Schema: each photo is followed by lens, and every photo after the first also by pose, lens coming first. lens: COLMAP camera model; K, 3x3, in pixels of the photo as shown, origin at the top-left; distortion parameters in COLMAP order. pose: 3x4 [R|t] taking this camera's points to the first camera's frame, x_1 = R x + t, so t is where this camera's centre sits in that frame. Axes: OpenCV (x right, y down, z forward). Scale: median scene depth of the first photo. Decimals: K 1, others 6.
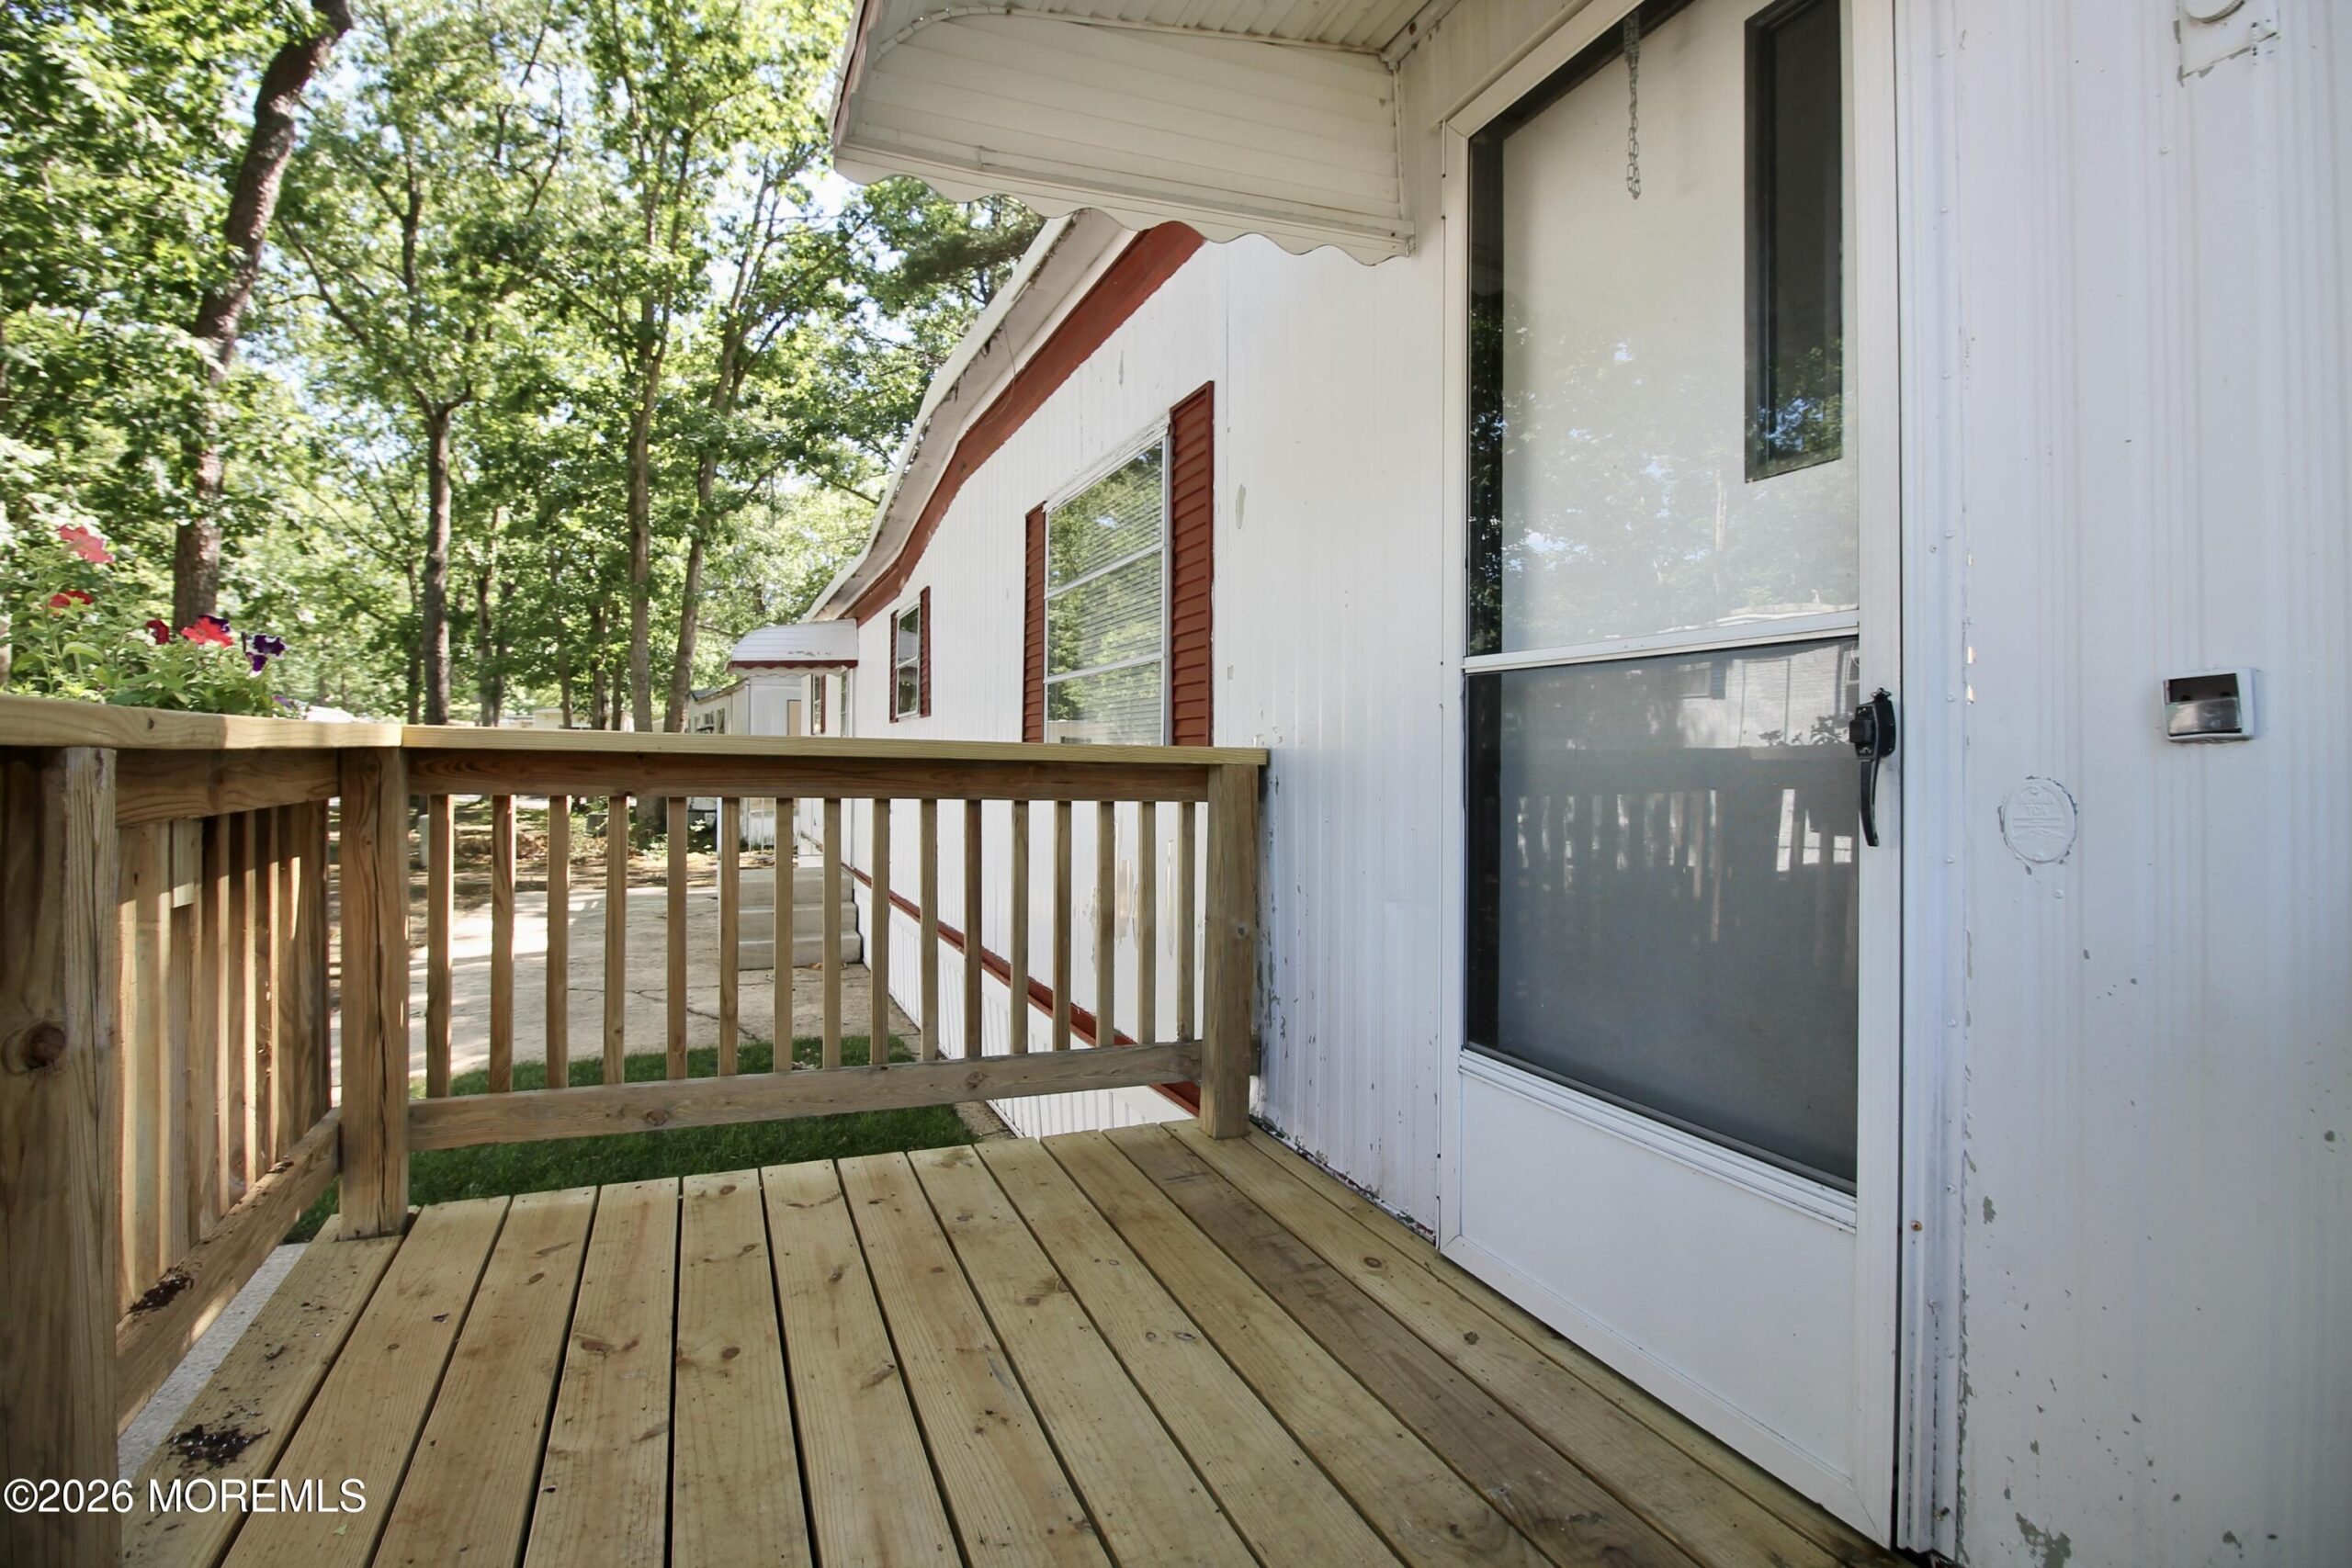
lens RADIAL K [[1099.0, 0, 1180.6], [0, 1099.0, 766.7], [0, 0, 1]] dist [-0.004110, -0.011073]
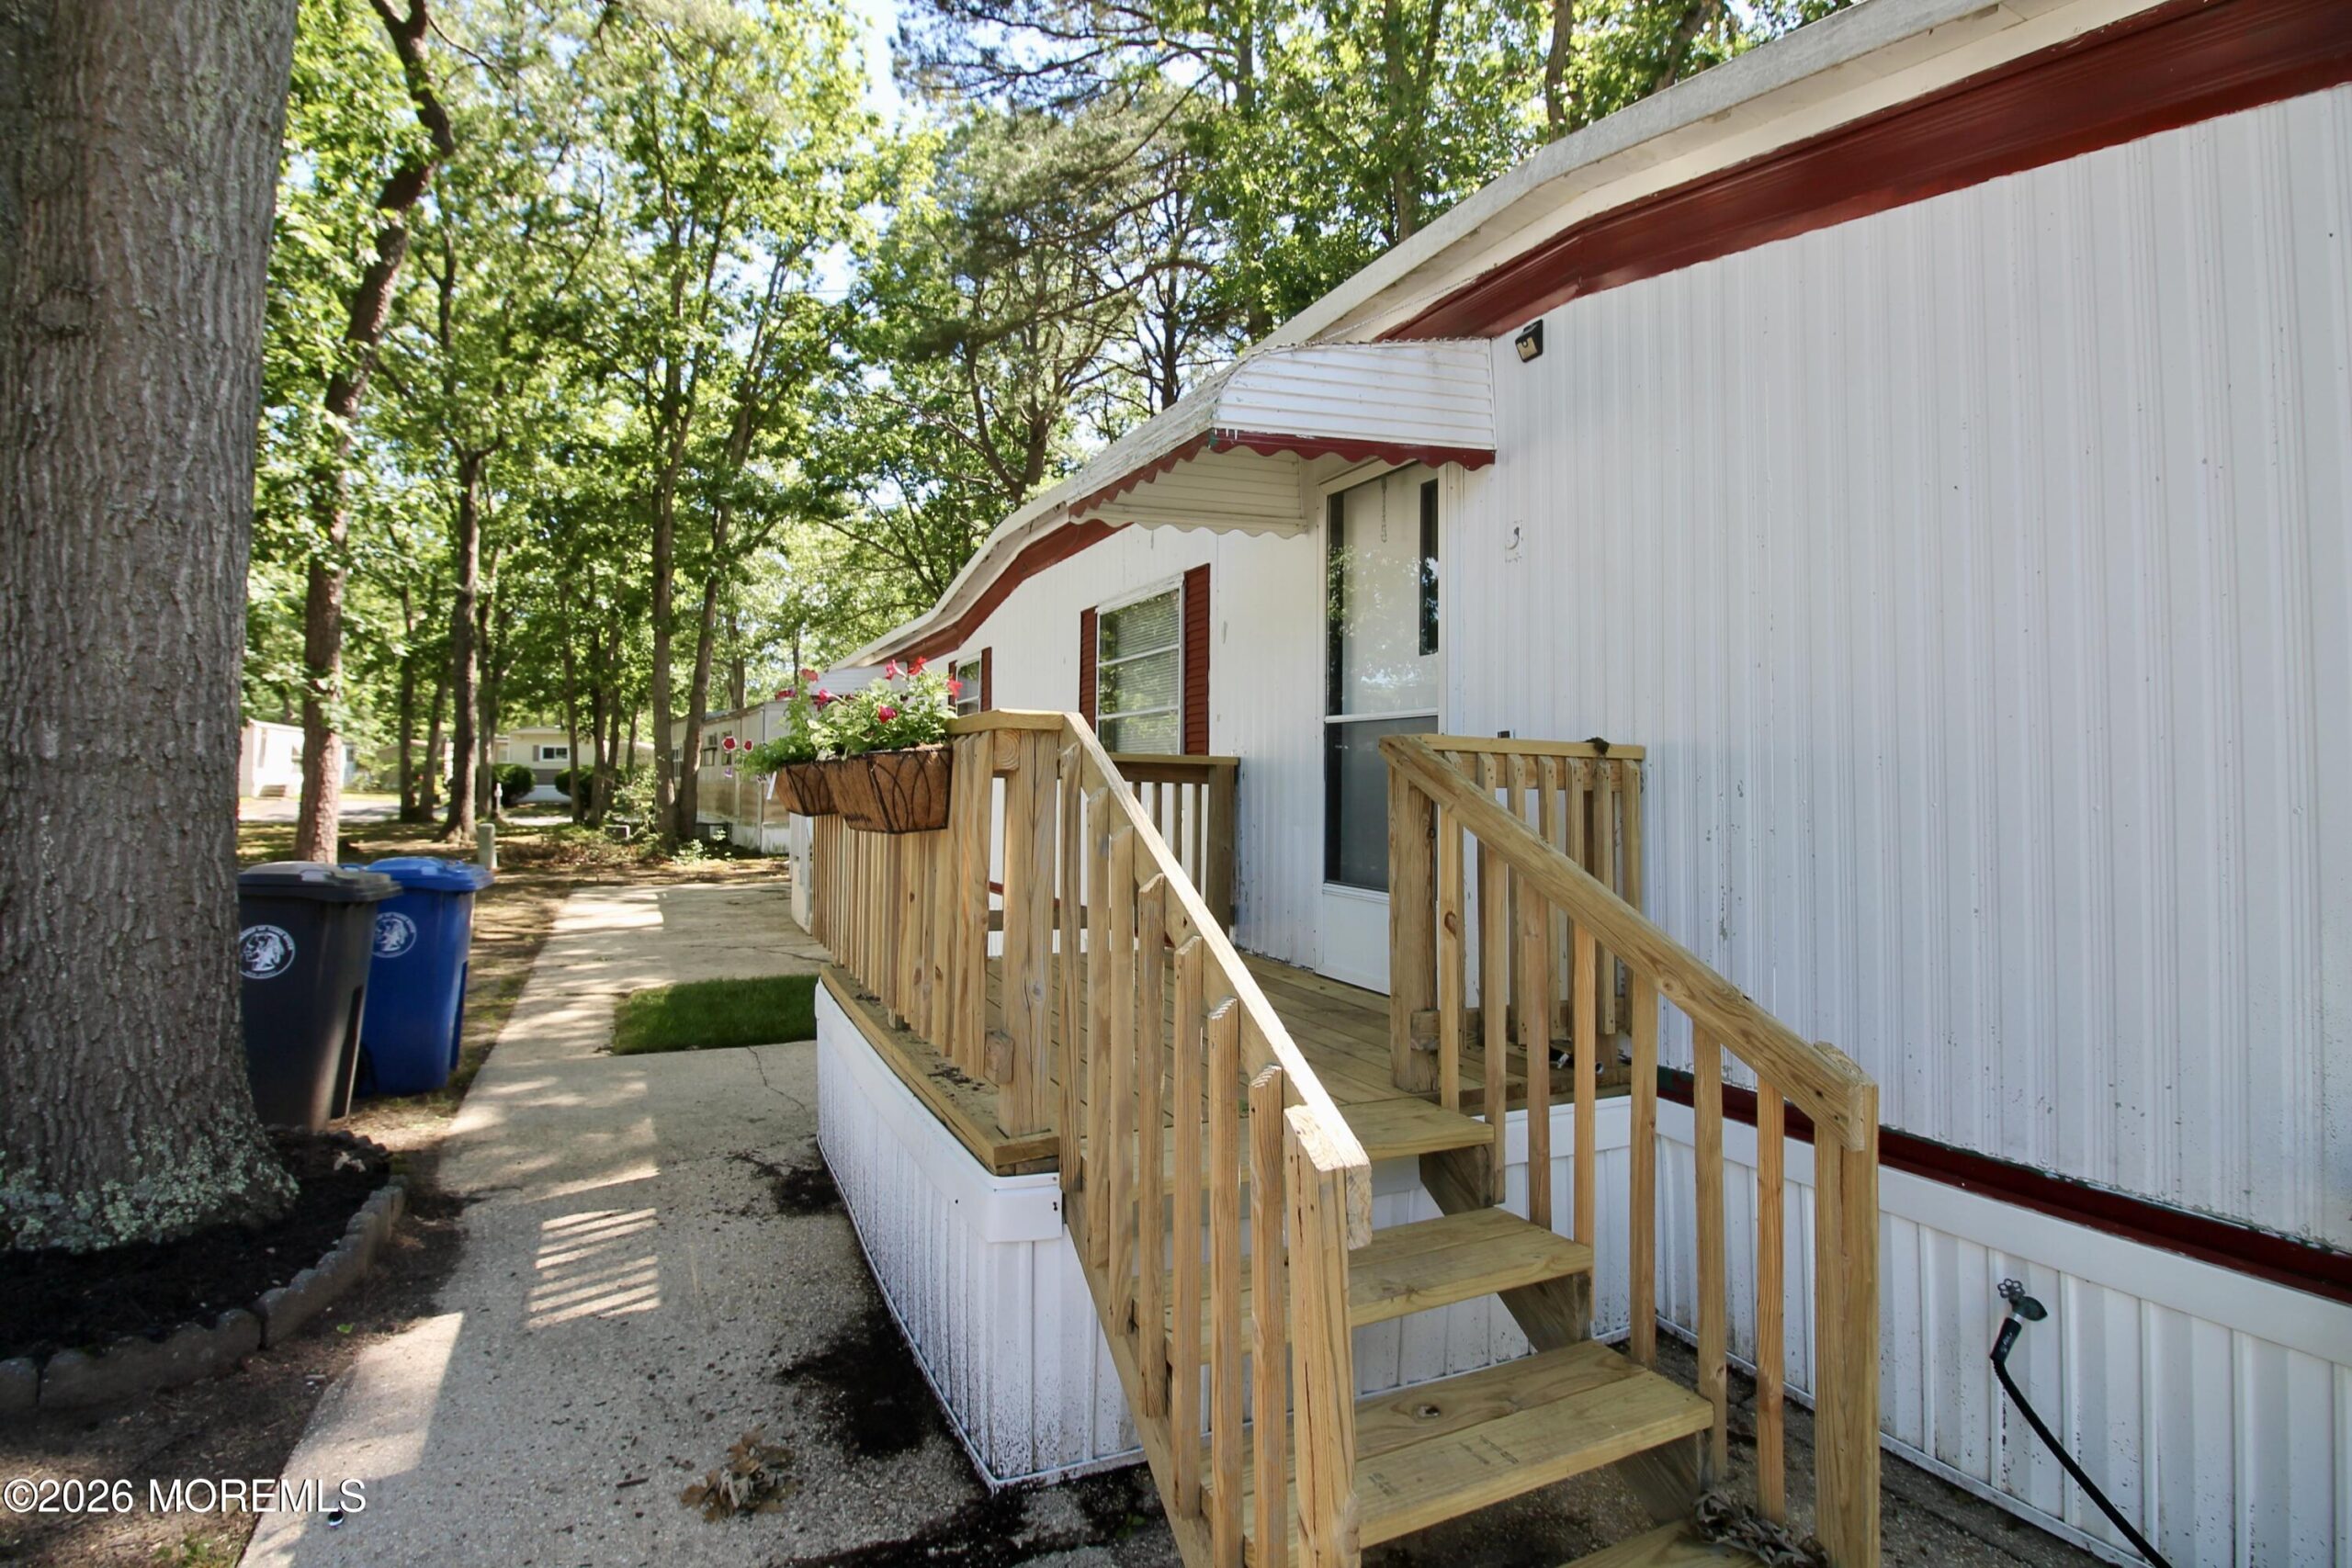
lens RADIAL K [[1099.0, 0, 1186.0], [0, 1099.0, 769.8], [0, 0, 1]] dist [-0.004110, -0.011073]
pose [[0.998905, 0.004515, 0.046565, -0.015267], [-0.003608, 0.999803, -0.019540, 0.006477], [-0.046644, 0.019351, 0.998724, -0.137942]]
